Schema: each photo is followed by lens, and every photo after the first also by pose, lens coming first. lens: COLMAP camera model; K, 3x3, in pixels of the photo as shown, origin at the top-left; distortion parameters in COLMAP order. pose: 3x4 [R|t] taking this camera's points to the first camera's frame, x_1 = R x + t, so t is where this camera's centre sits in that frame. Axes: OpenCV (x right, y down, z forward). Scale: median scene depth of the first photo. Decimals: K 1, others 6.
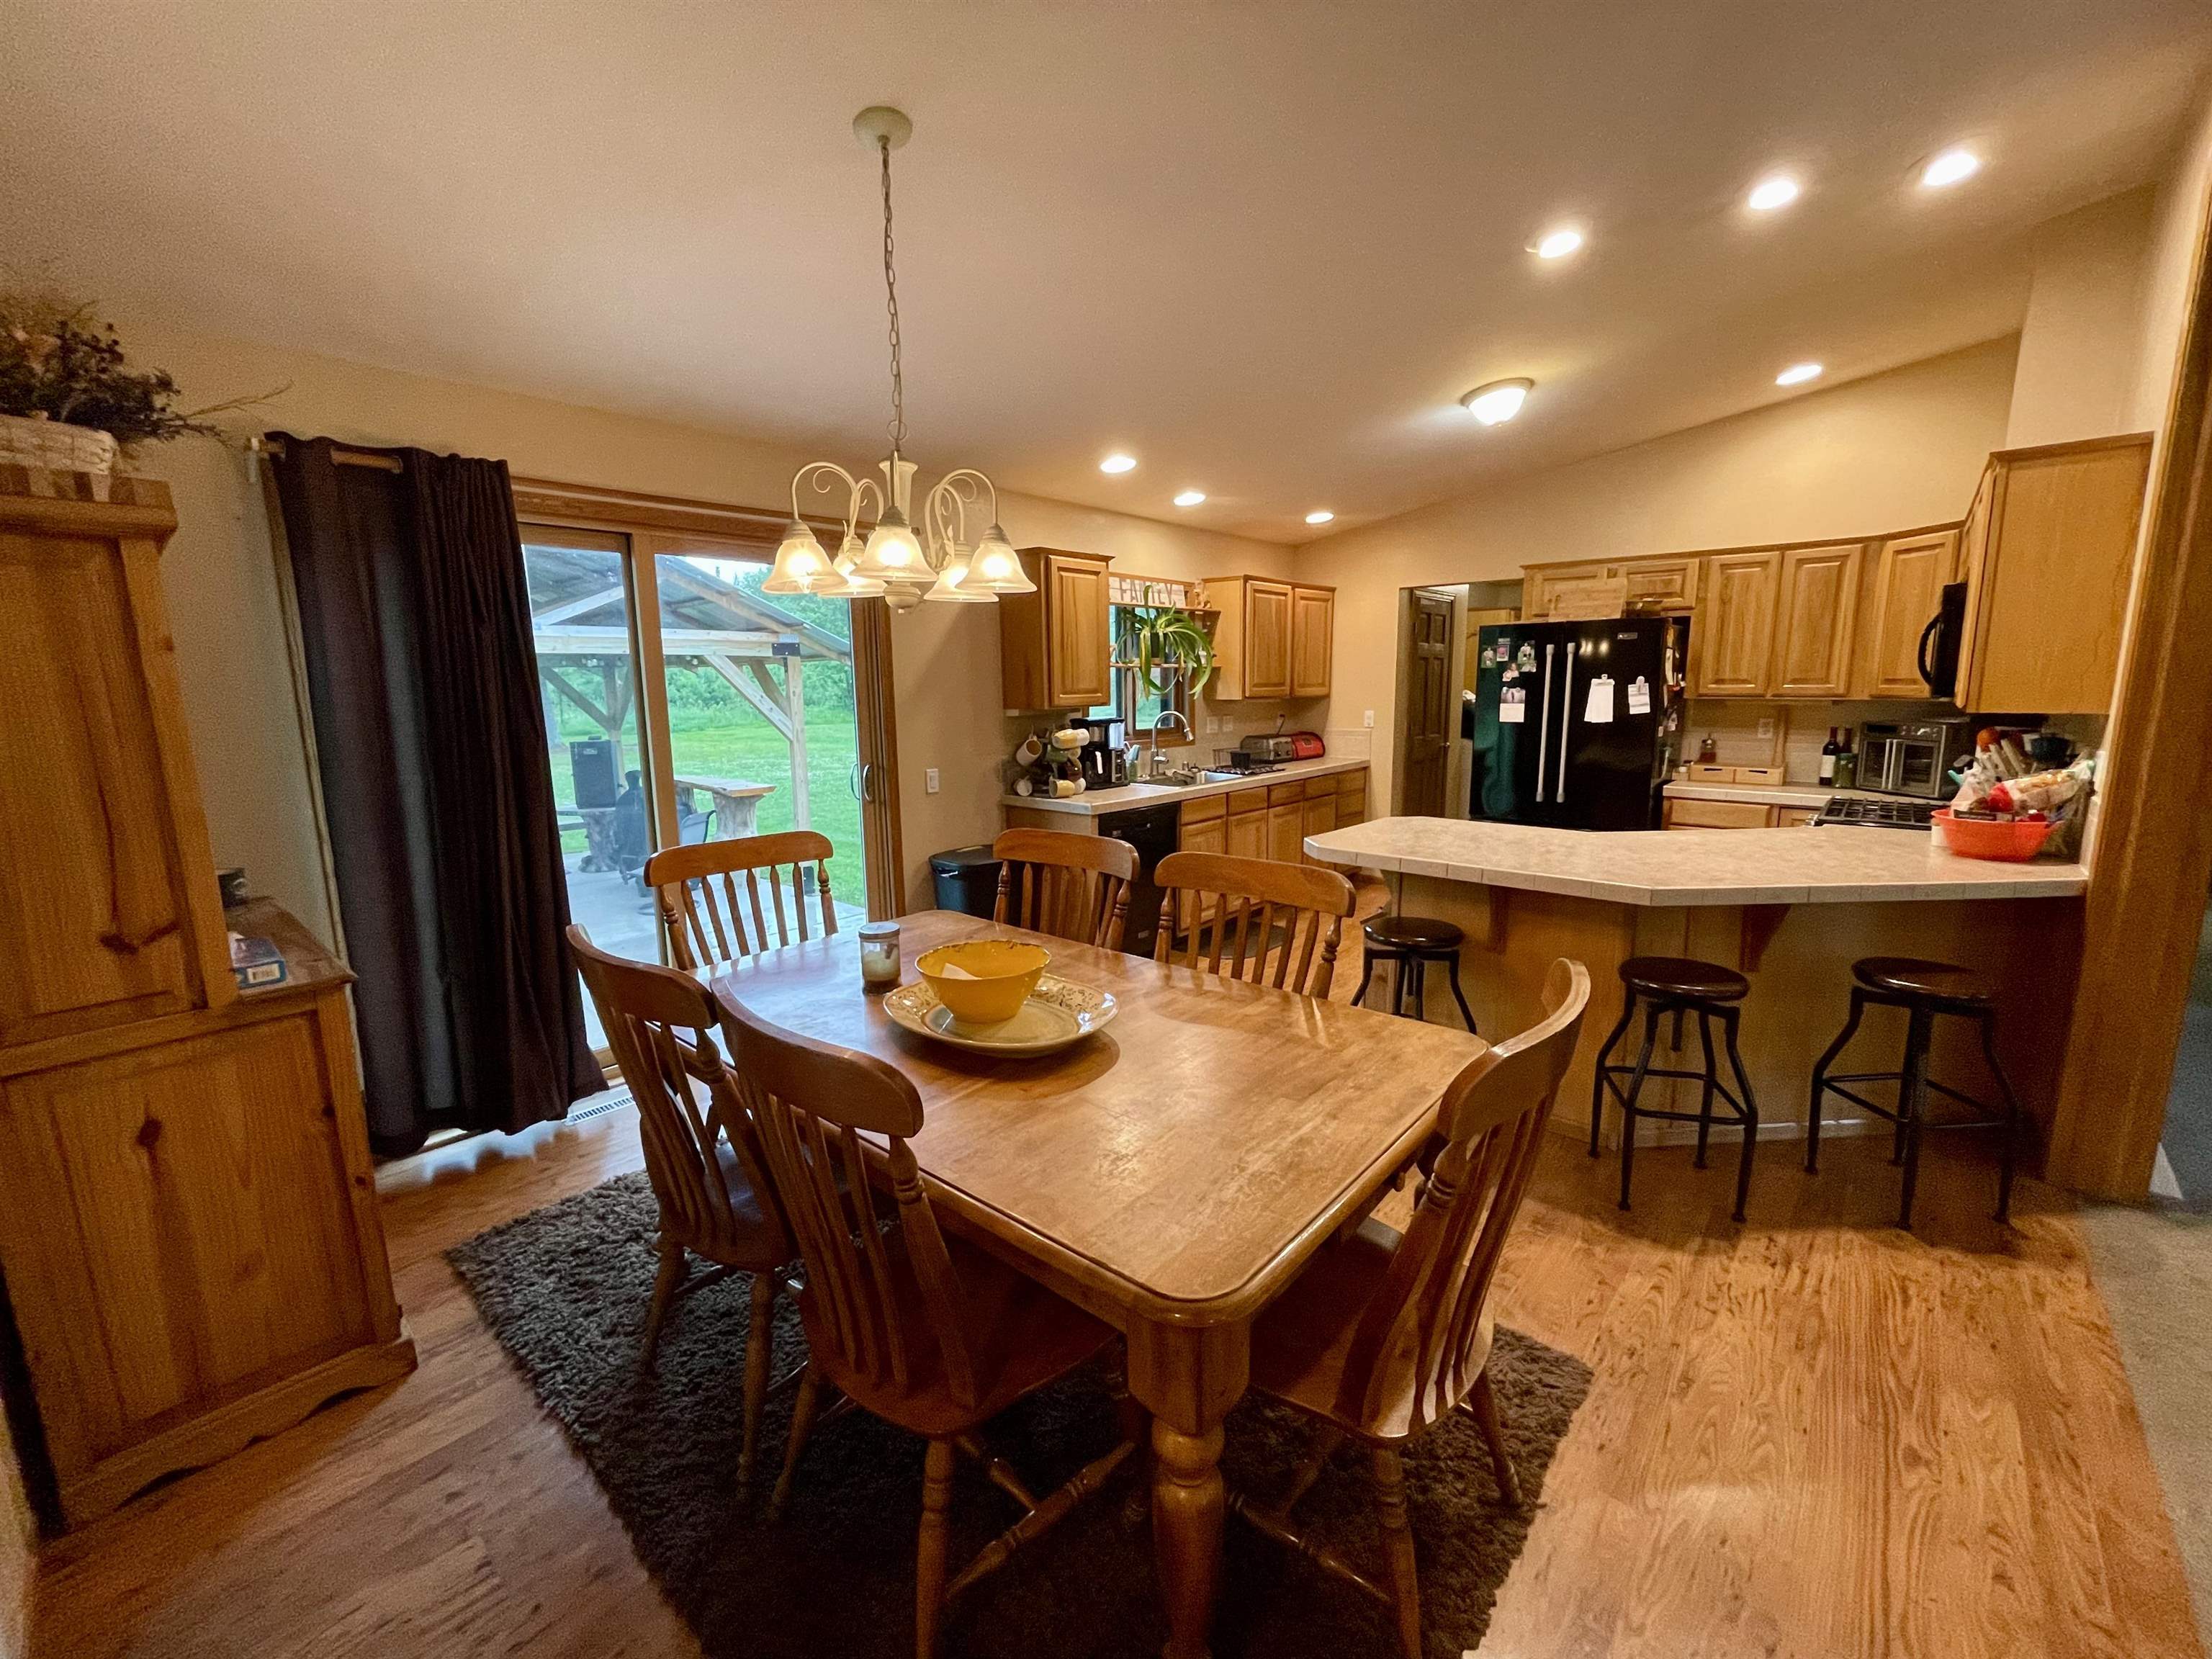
lens RADIAL K [[892.4, 0, 1113.4], [0, 892.4, 824.1], [0, 0, 1]] dist [-0.003908, -0.000173]
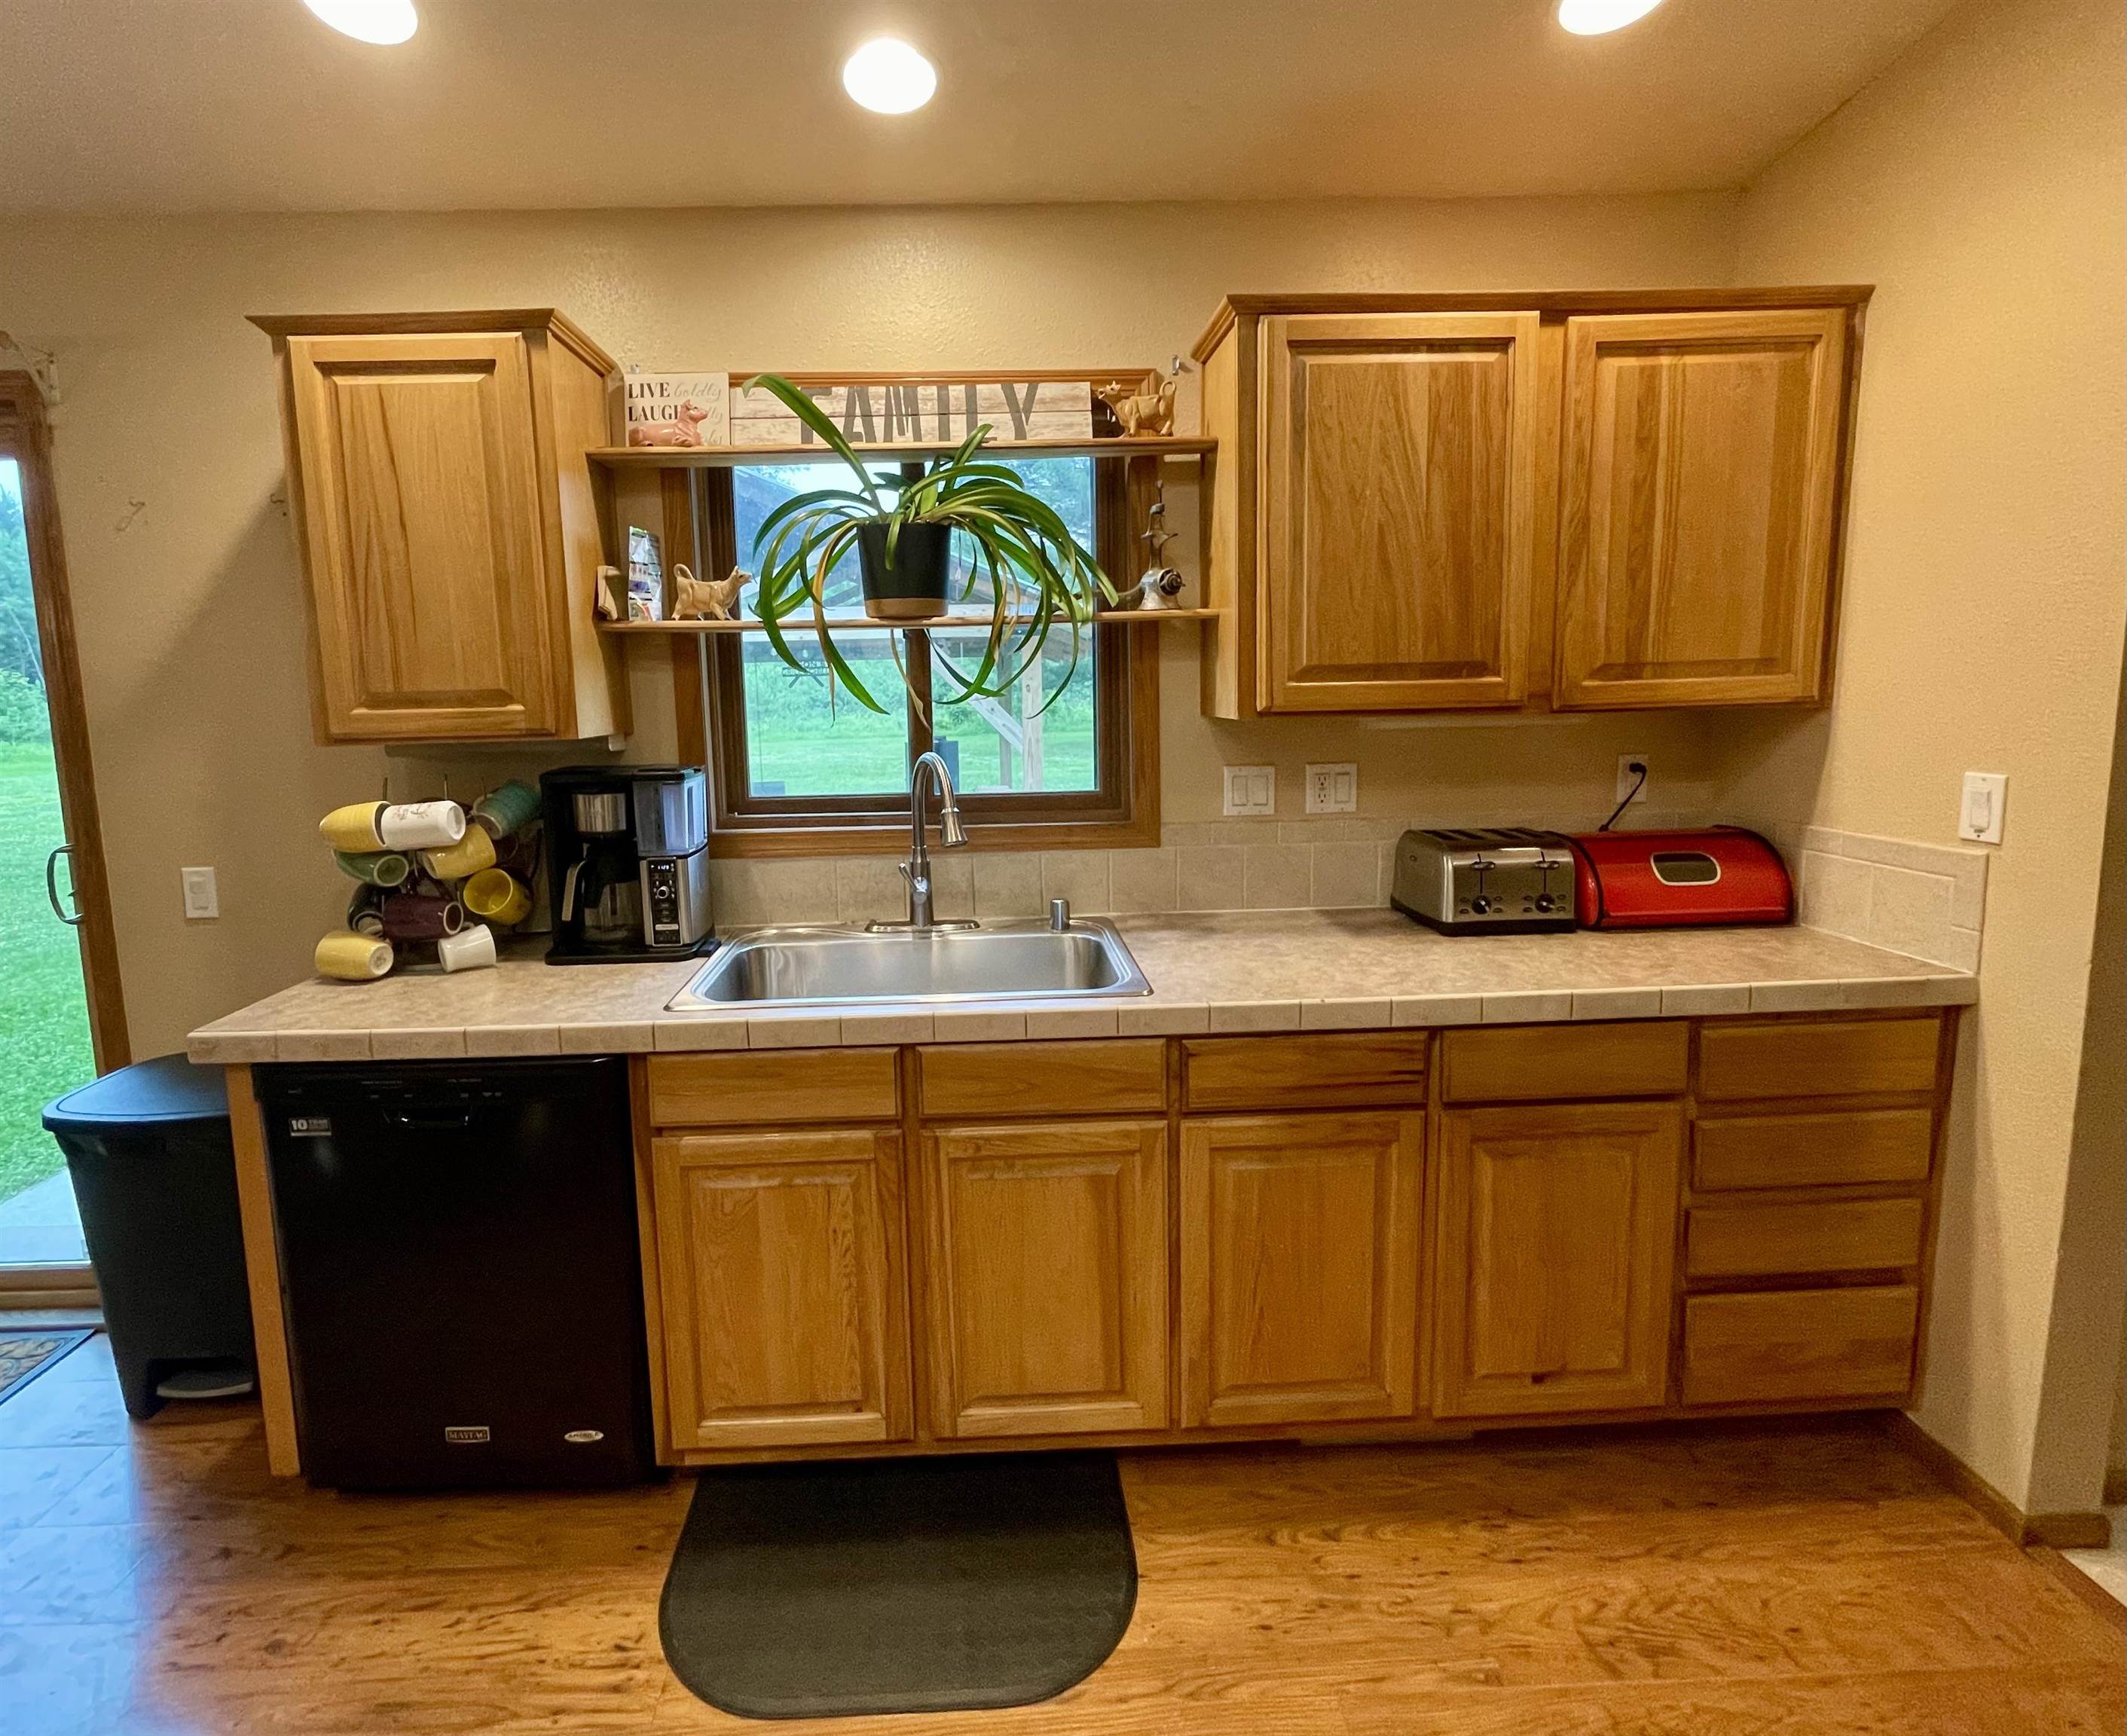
lens RADIAL K [[1005.2, 0, 987.4], [0, 1005.2, 805.5], [0, 0, 1]] dist [-0.003077, -0.000588]
pose [[0.677917, 0.084174, -0.730303, 0.314386], [-0.098912, 0.994834, 0.022847, -0.102514], [0.728454, 0.056748, 0.682741, 0.659099]]
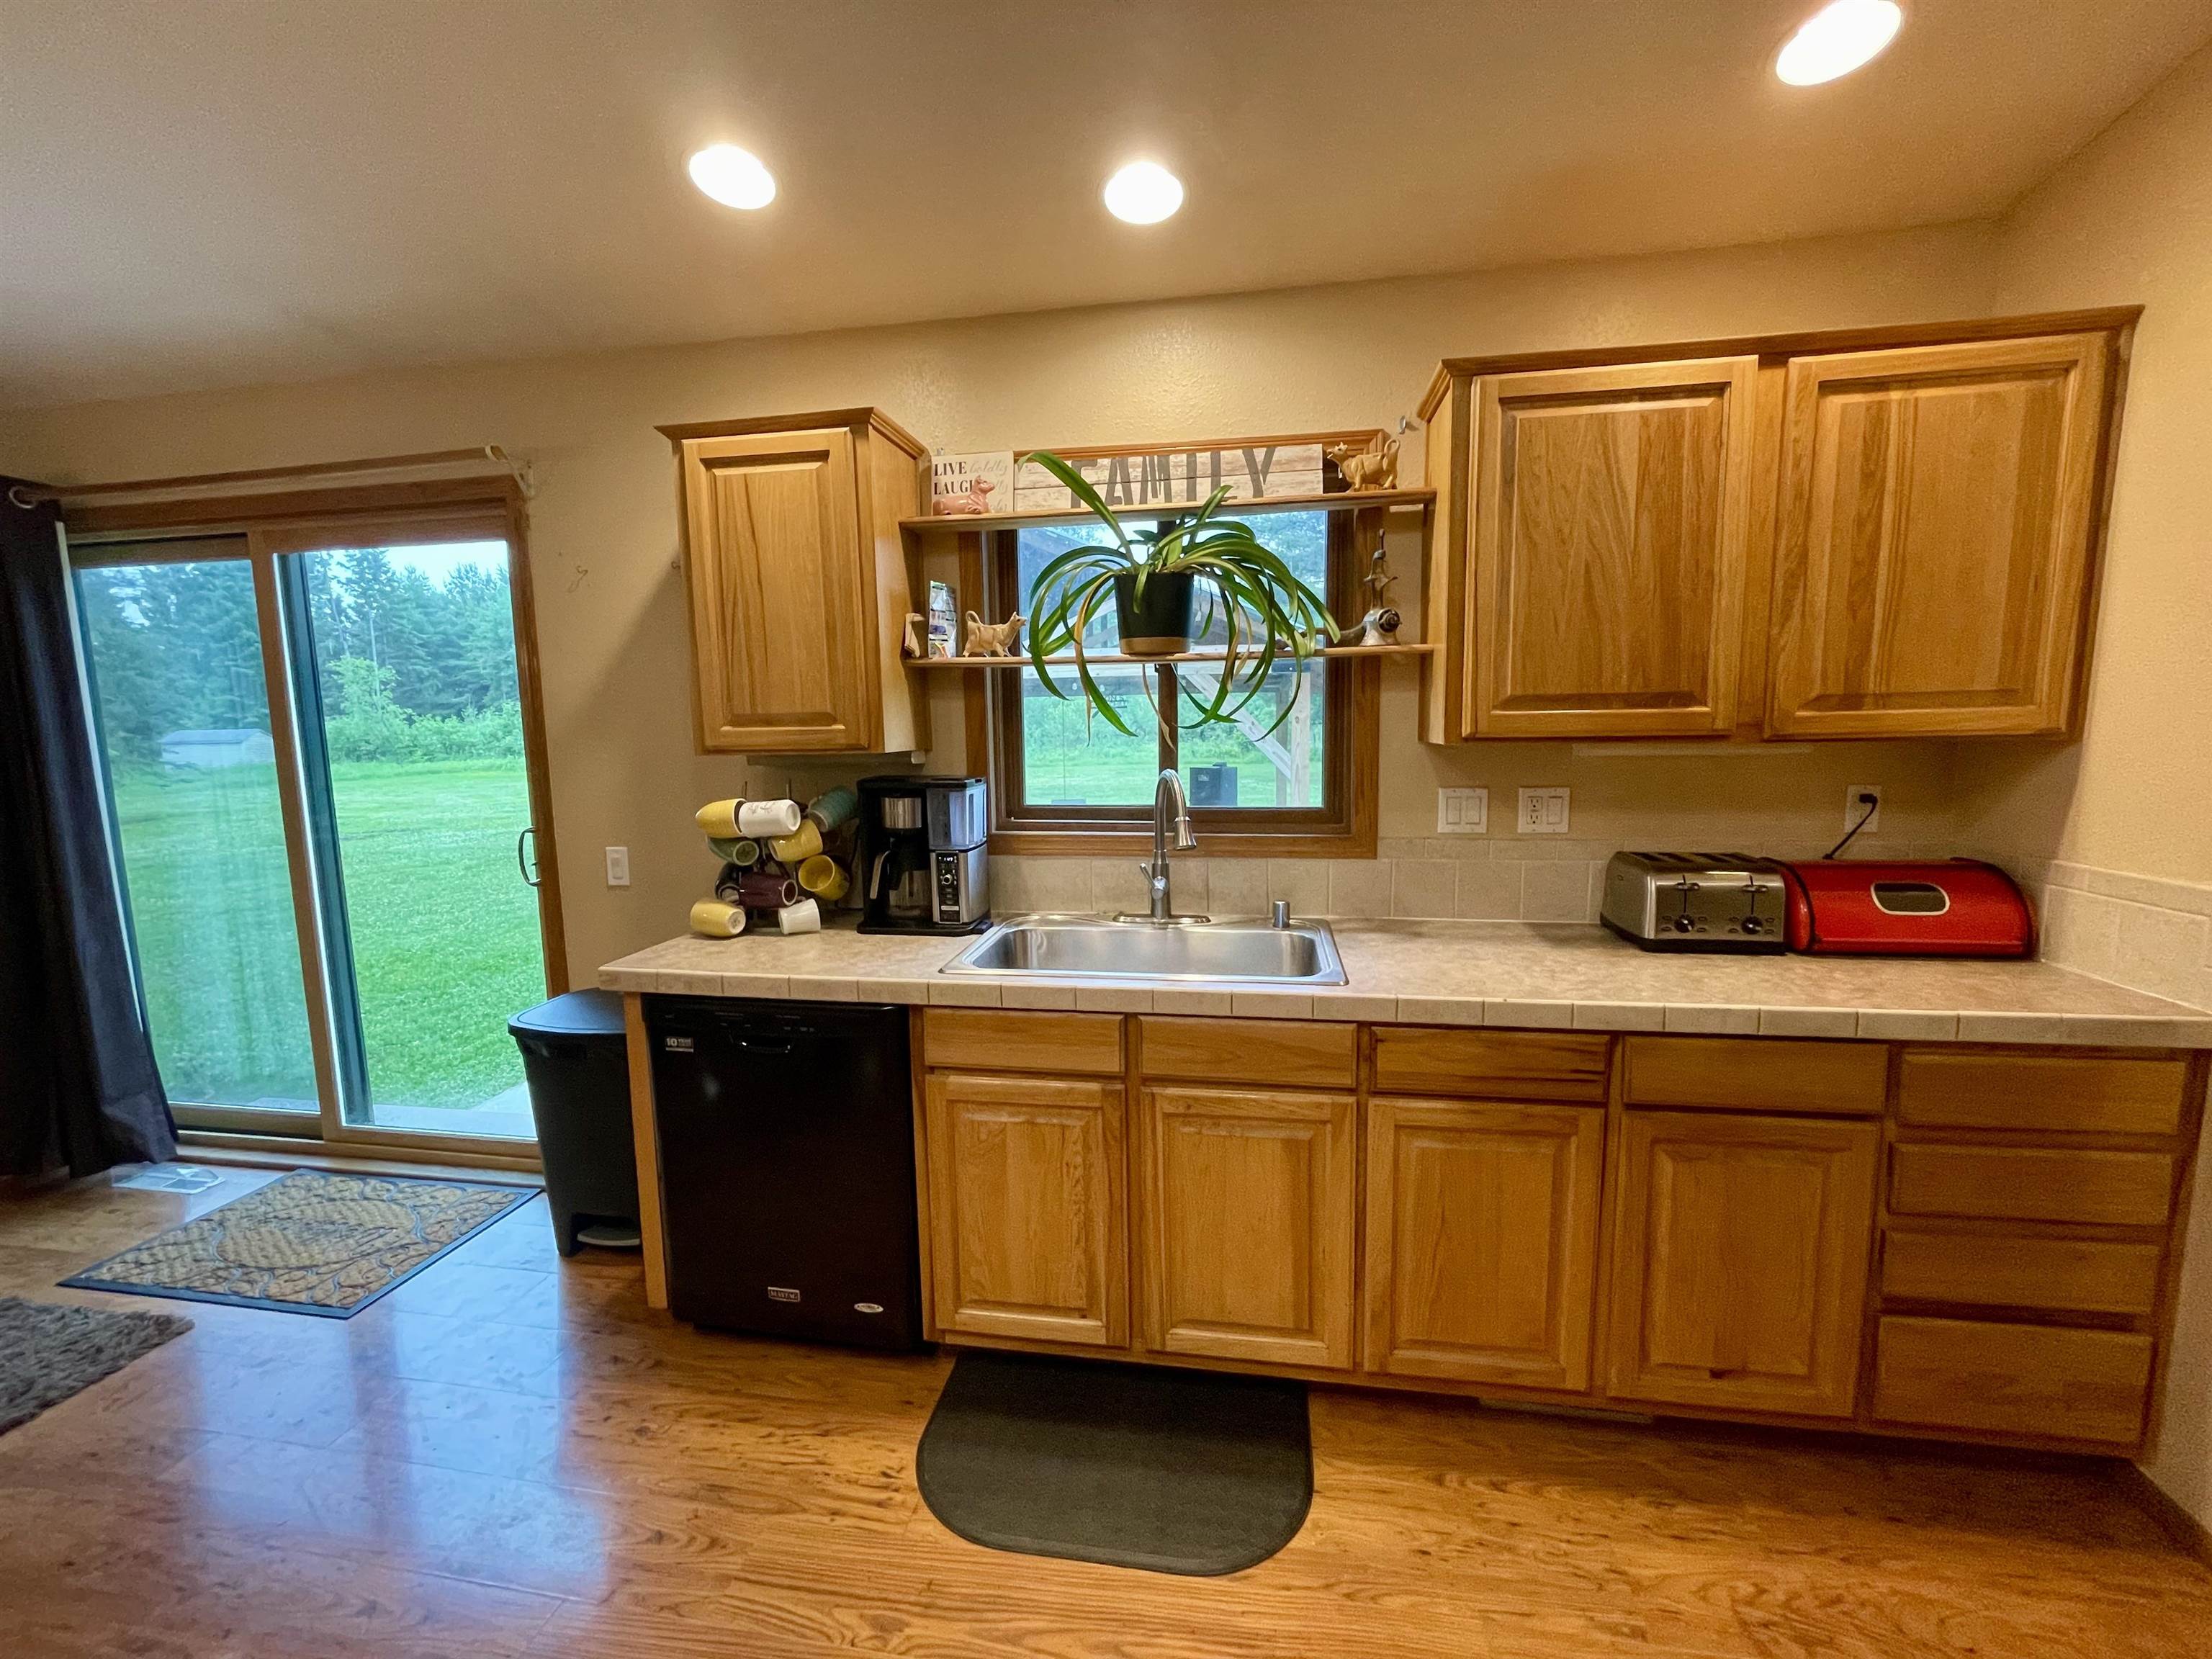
lens RADIAL K [[892.4, 0, 1099.0], [0, 892.4, 830.1], [0, 0, 1]] dist [-0.003908, -0.000173]
pose [[0.523848, 0.107609, -0.844987, 0.336942], [-0.123192, 0.991130, 0.049847, -0.101119], [0.842856, 0.077983, 0.532458, 0.667166]]
